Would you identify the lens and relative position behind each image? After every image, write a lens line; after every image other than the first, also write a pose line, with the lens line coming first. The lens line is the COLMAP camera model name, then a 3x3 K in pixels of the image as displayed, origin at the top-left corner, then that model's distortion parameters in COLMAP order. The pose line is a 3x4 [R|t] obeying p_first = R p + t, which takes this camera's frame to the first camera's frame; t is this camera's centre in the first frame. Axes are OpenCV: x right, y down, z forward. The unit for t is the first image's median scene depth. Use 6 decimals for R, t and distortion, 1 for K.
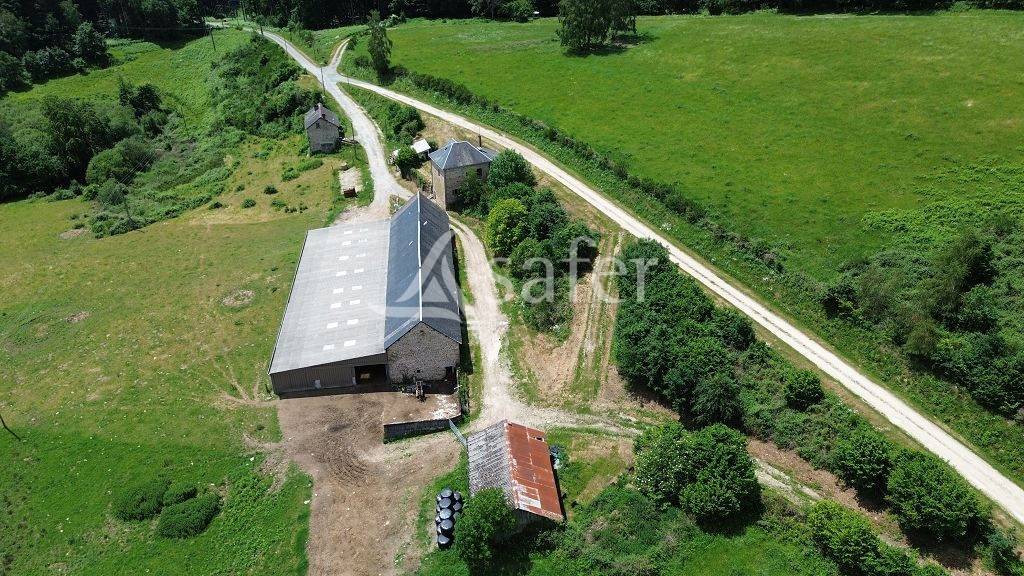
lens RADIAL K [[724.8, 0, 512.0], [0, 724.8, 288.0], [0, 0, 1]] dist [0.055744, -0.050992]
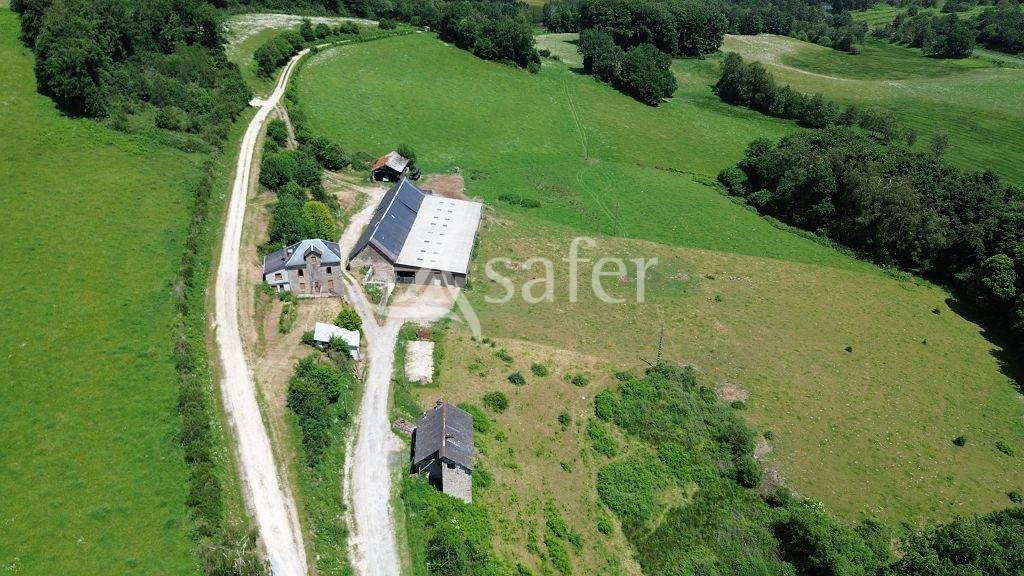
lens RADIAL K [[724.8, 0, 512.0], [0, 724.8, 288.0], [0, 0, 1]] dist [0.055744, -0.050992]
pose [[-0.985788, -0.087420, 0.143453, -0.541968], [0.075318, 0.533301, 0.842566, -1.084353], [-0.150161, 0.841396, -0.519138, 1.672005]]
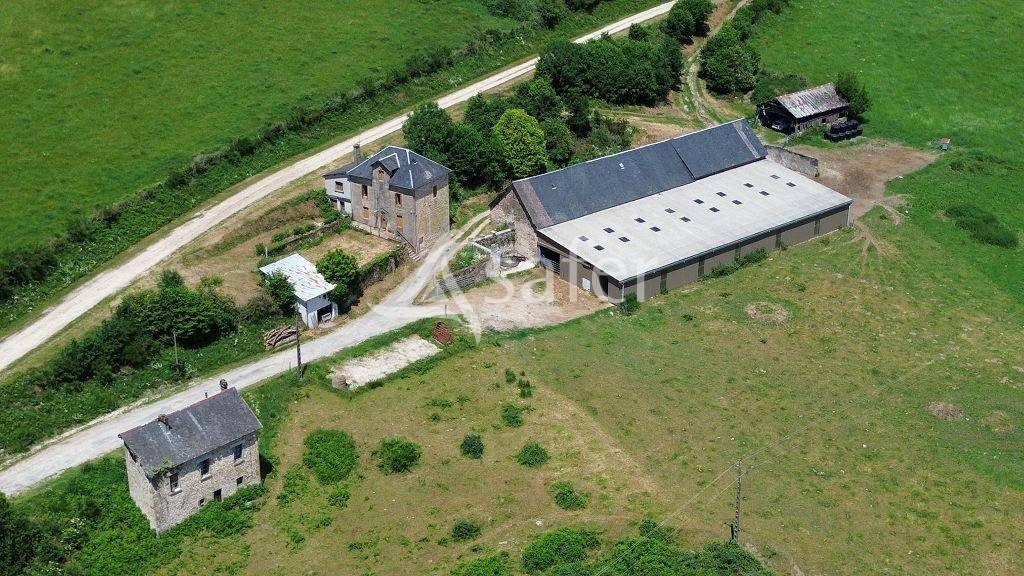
lens RADIAL K [[1418.8, 0, 512.0], [0, 1418.8, 288.0], [0, 0, 1]] dist [0.202417, -0.732217]
pose [[-0.535092, -0.341616, 0.772641, -1.252848], [0.436058, 0.671646, 0.598953, -0.907540], [-0.723554, 0.657412, -0.210428, 1.385824]]
